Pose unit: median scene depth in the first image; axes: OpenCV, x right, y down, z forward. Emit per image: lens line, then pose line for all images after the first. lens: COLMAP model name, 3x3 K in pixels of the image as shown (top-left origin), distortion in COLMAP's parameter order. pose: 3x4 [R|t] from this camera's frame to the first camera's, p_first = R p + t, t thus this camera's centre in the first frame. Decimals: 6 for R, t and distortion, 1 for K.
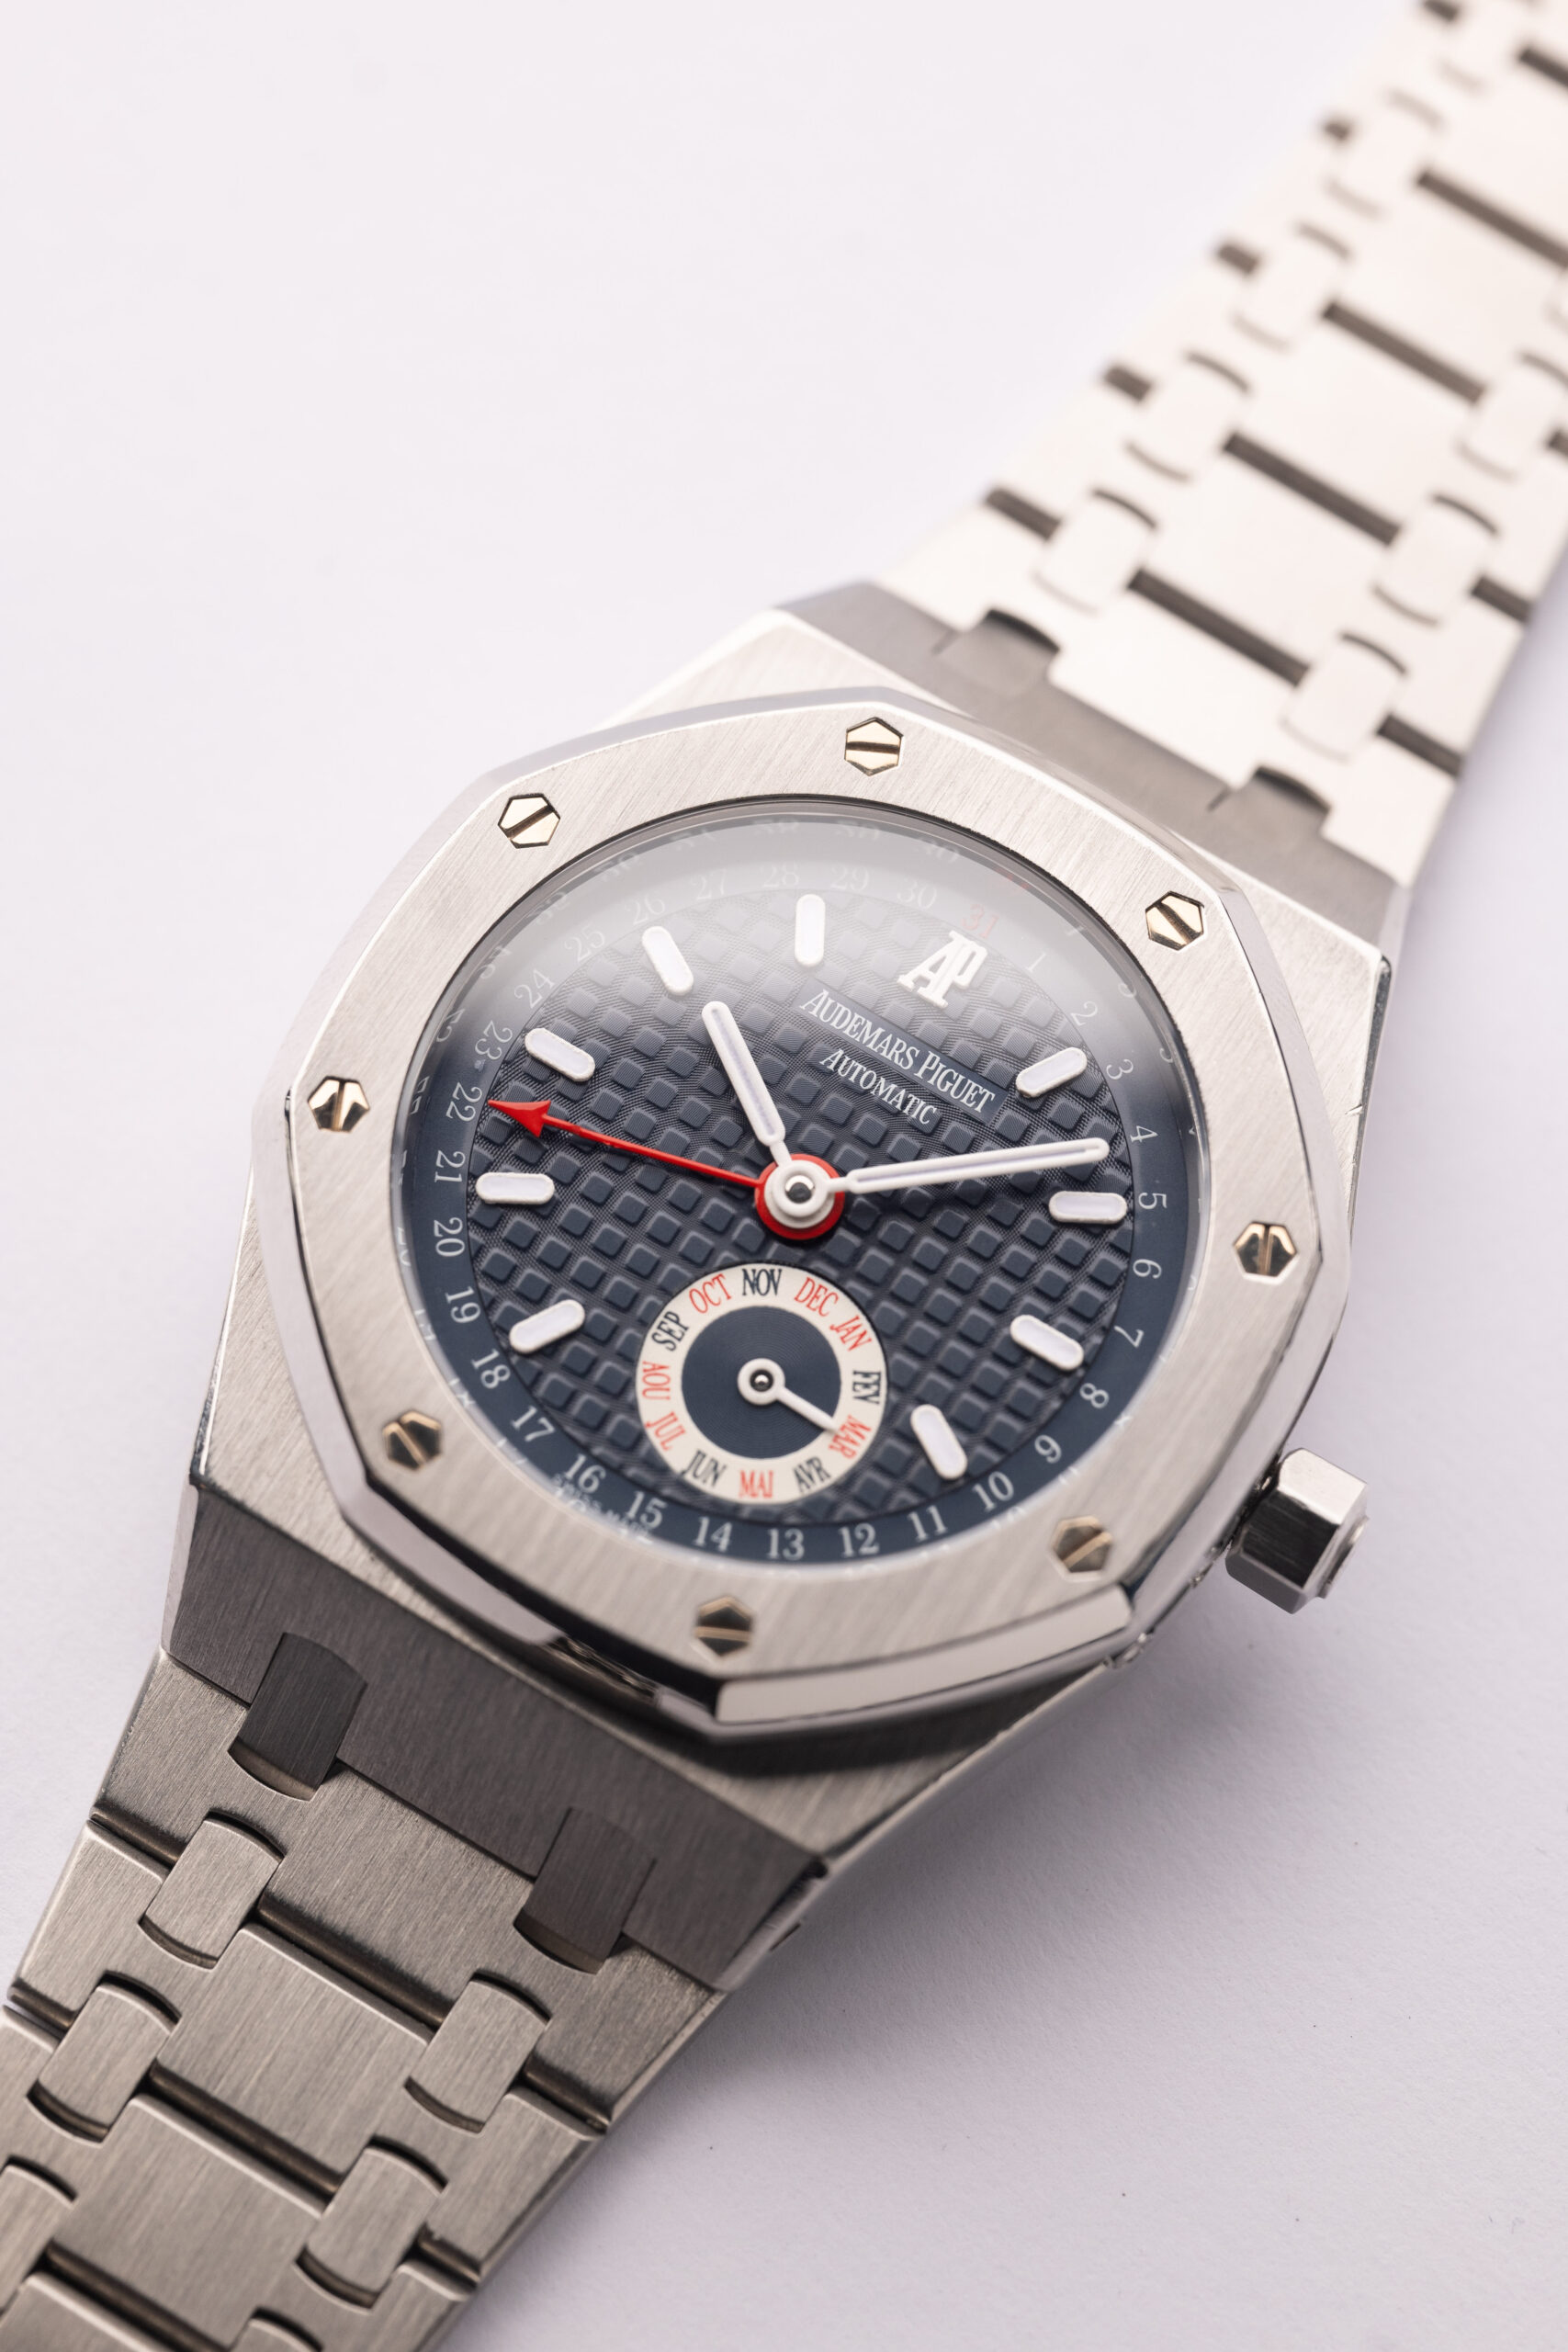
lens RADIAL K [[6090.8, 0, 784.0], [0, 6090.8, 1176.0], [0, 0, 1]] dist [0.043290, -0.410537]
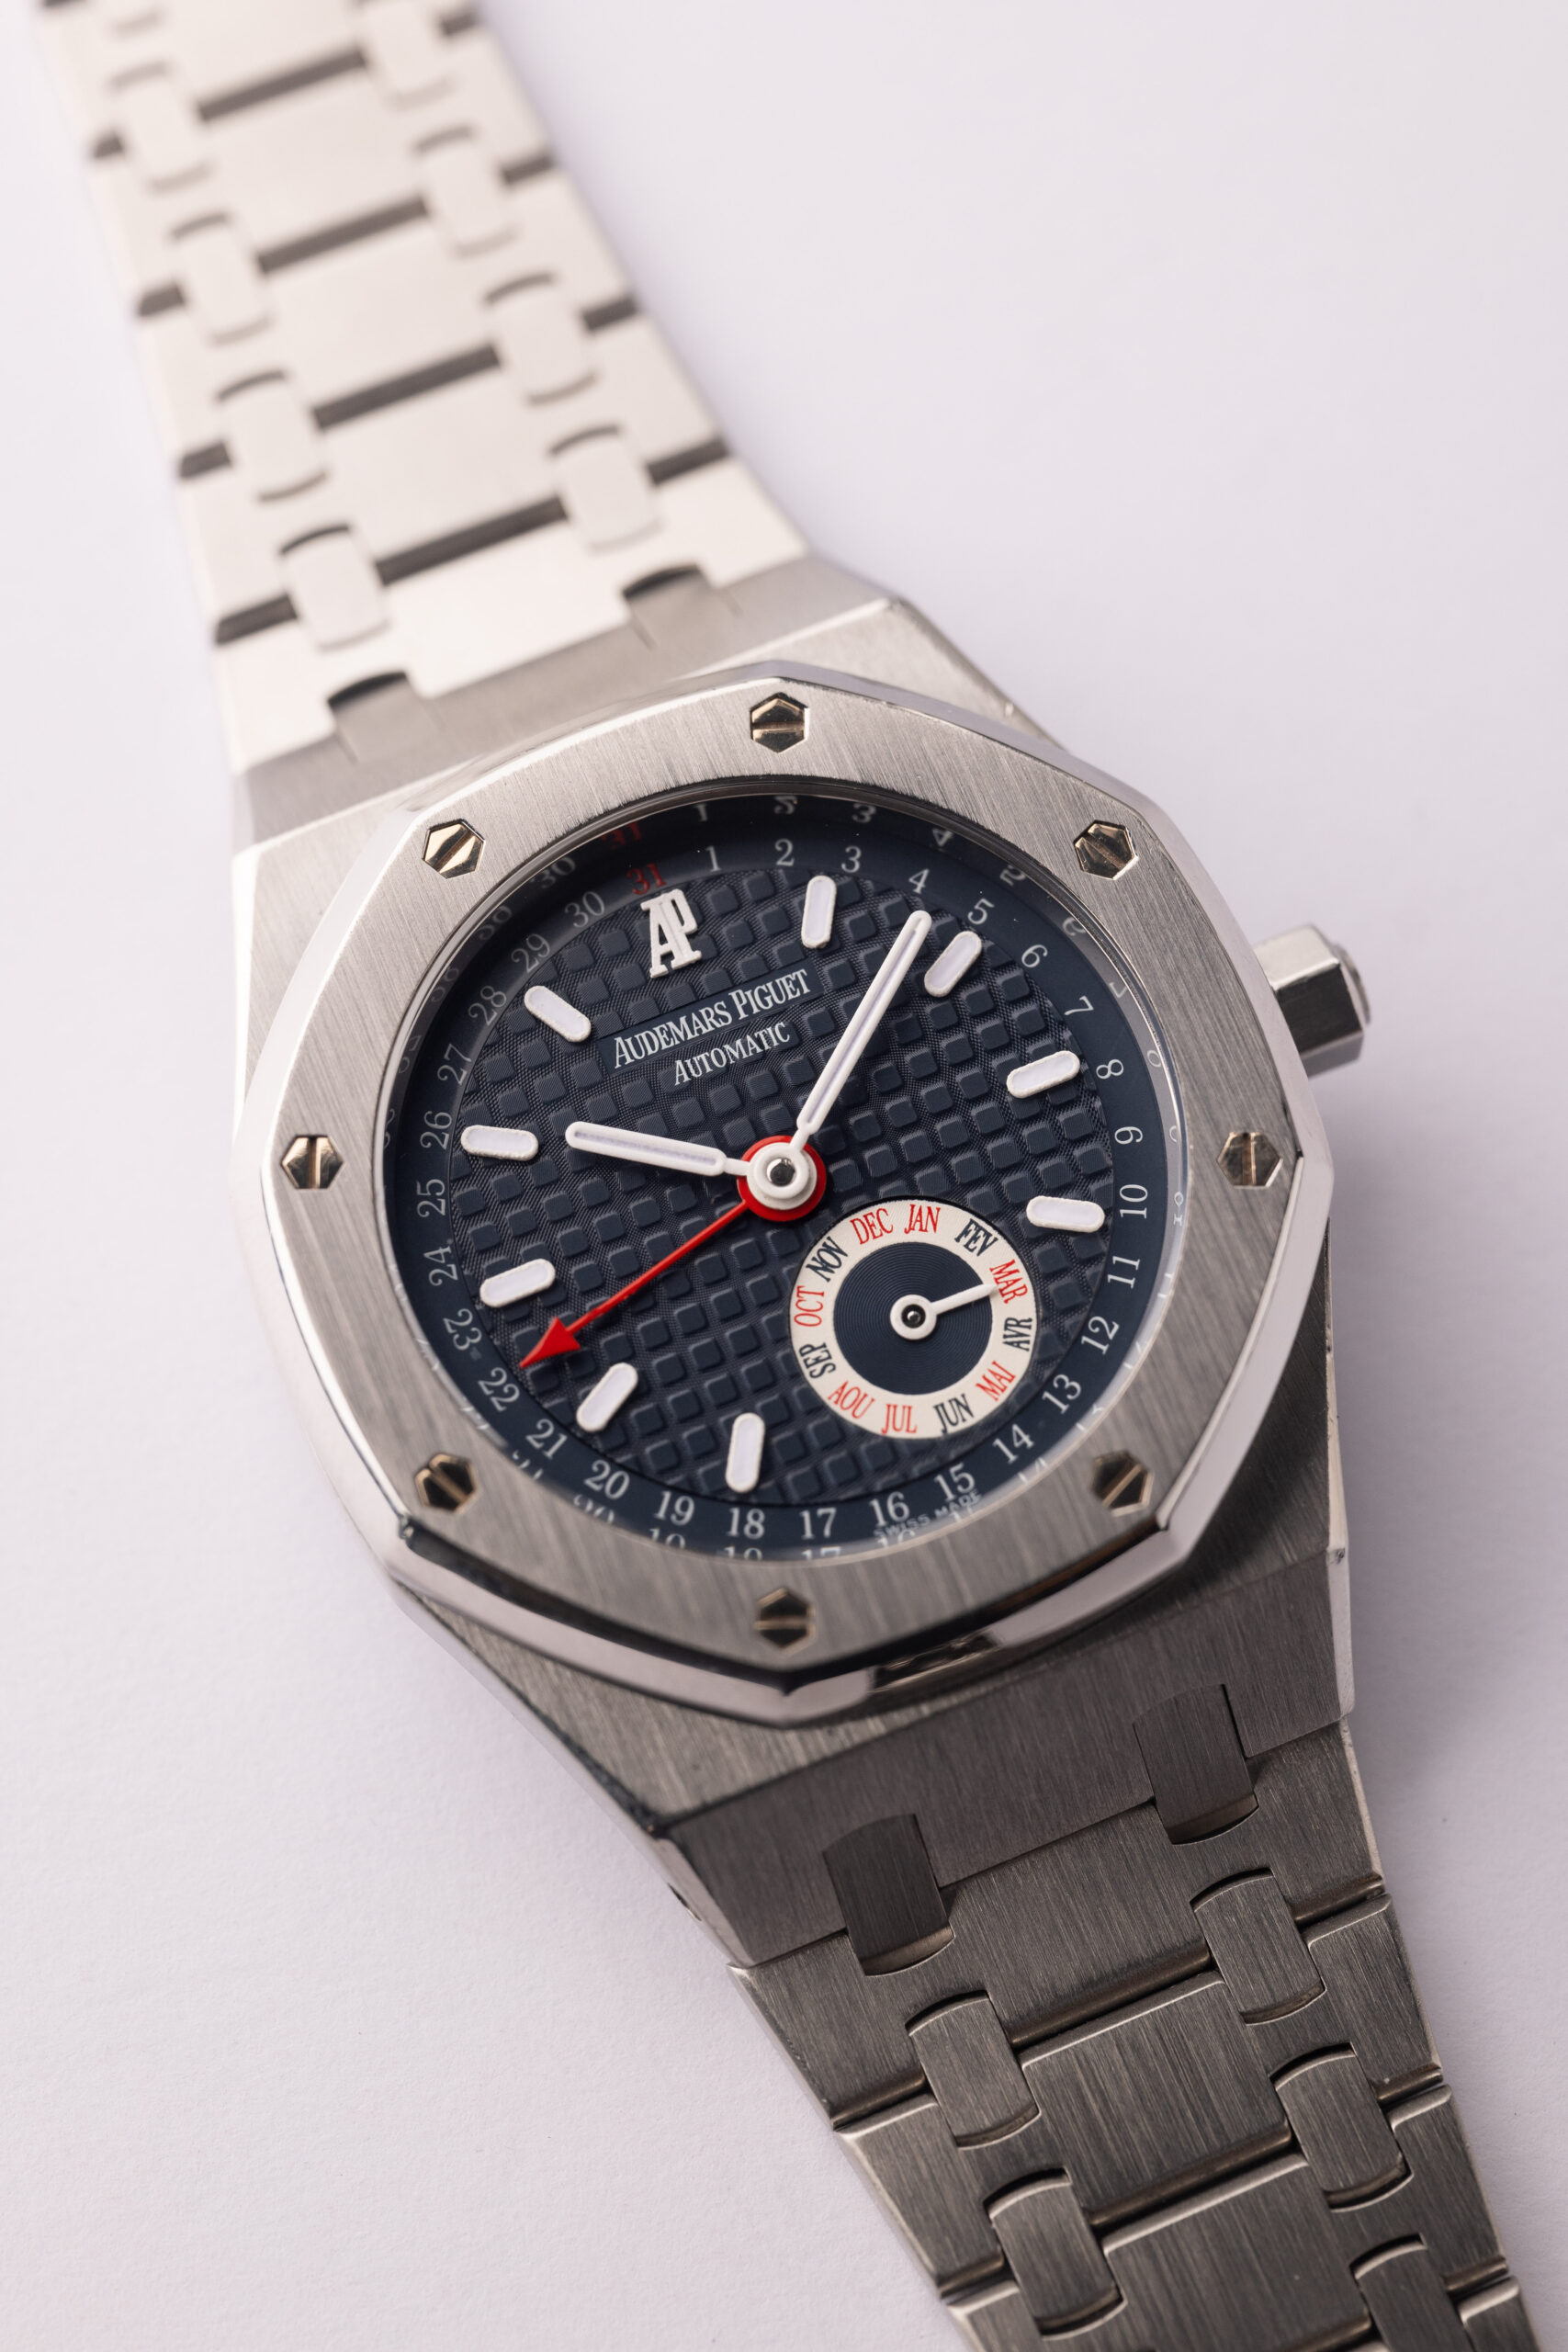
lens RADIAL K [[6090.8, 0, 784.0], [0, 6090.8, 1176.0], [0, 0, 1]] dist [0.043290, -0.410537]
pose [[0.580024, -0.781101, 0.231200, -0.229876], [0.771163, 0.617958, 0.153088, -0.150825], [-0.262449, 0.089498, 0.960786, 0.034835]]
